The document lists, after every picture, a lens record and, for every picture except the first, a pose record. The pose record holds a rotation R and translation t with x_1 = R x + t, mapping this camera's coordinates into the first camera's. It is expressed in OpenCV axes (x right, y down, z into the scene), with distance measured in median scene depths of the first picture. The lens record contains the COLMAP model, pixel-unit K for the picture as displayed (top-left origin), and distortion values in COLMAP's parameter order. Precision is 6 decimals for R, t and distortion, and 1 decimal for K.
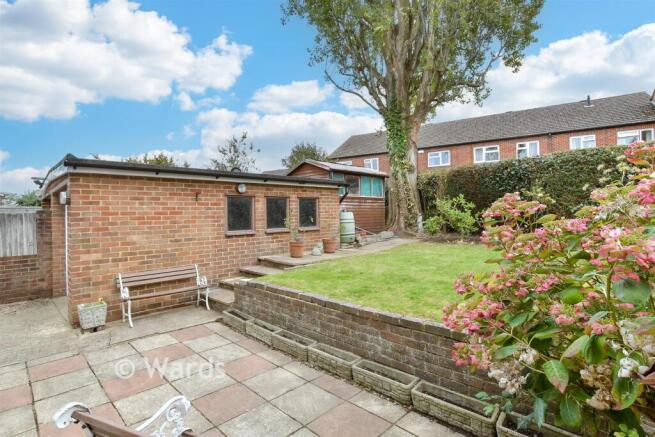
lens RADIAL K [[322.0, 0, 328.1], [0, 322.0, 223.7], [0, 0, 1]] dist [-0.013704, 0.000262]
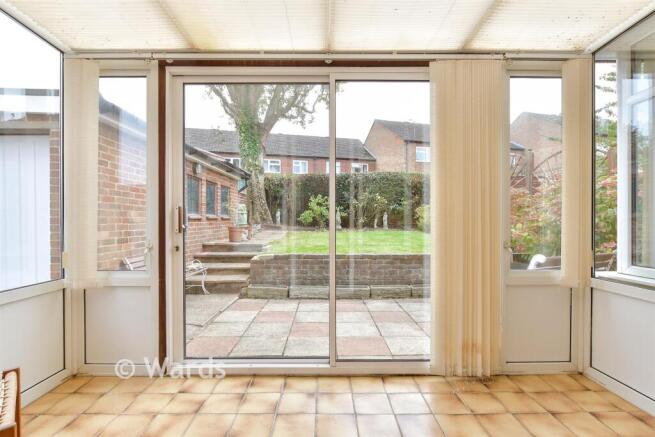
lens RADIAL K [[322.0, 0, 328.1], [0, 322.0, 223.7], [0, 0, 1]] dist [-0.013704, 0.000262]
pose [[0.699873, 0.010983, 0.714183, -0.652307], [0.004582, 0.999792, -0.019865, 0.068203], [-0.714253, 0.017175, 0.699677, 0.072805]]
